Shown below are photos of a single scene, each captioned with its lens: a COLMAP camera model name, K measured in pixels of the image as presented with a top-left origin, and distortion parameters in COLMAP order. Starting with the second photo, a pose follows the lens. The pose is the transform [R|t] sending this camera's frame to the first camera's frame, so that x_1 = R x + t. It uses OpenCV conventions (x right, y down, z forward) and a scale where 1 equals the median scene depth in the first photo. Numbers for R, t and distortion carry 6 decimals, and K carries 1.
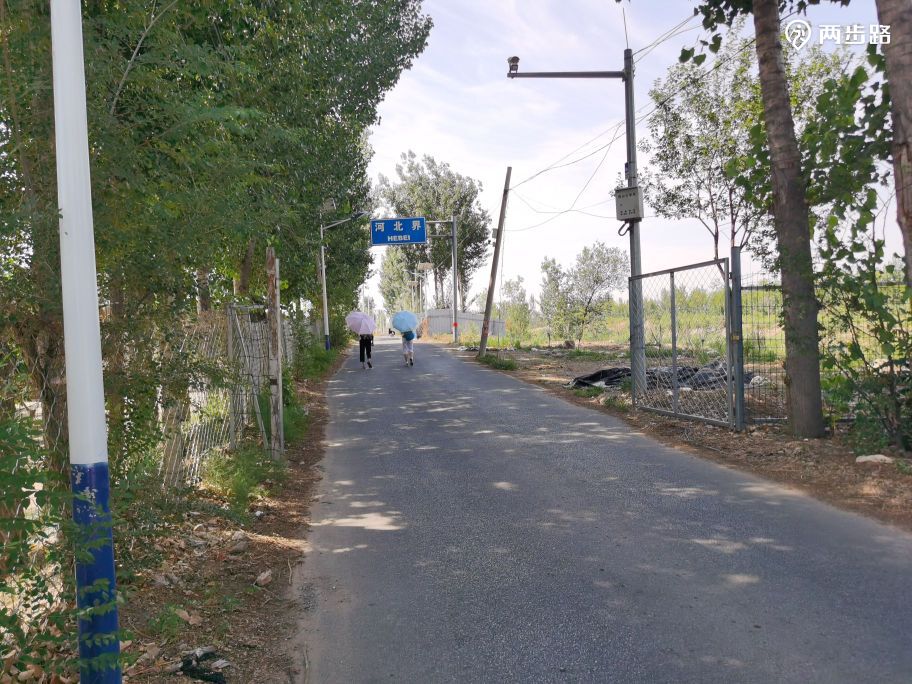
lens RADIAL K [[651.8, 0, 455.9], [0, 651.8, 341.2], [0, 0, 1]] dist [0.007499, 0.002270]
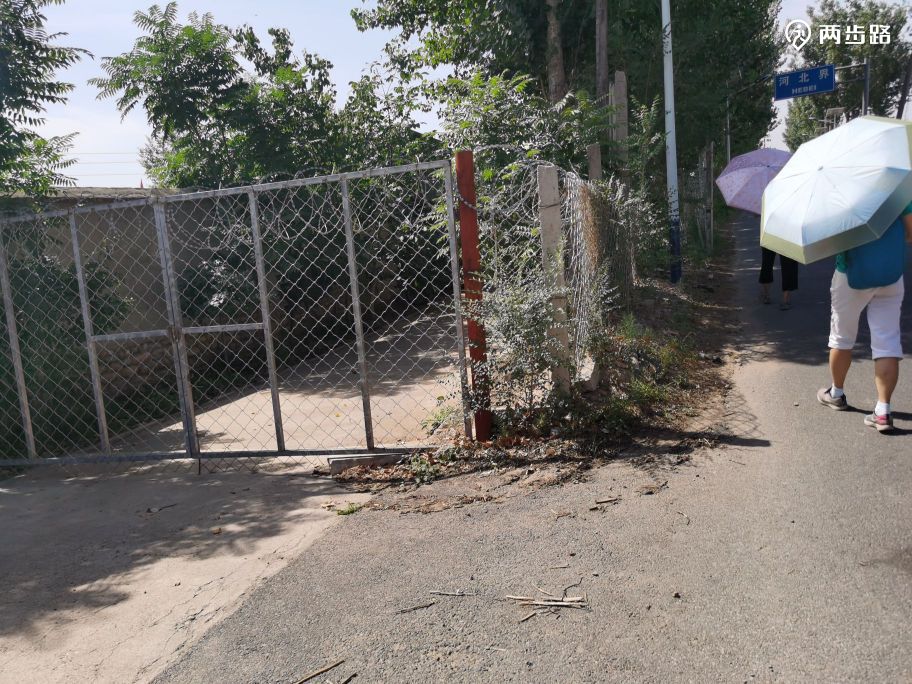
lens RADIAL K [[651.8, 0, 455.6], [0, 651.8, 342.0], [0, 0, 1]] dist [0.007499, 0.002270]
pose [[0.839235, 0.058342, -0.540630, 0.029981], [0.053971, 0.980381, 0.189578, 0.009057], [0.541083, -0.188278, 0.819622, -0.210501]]
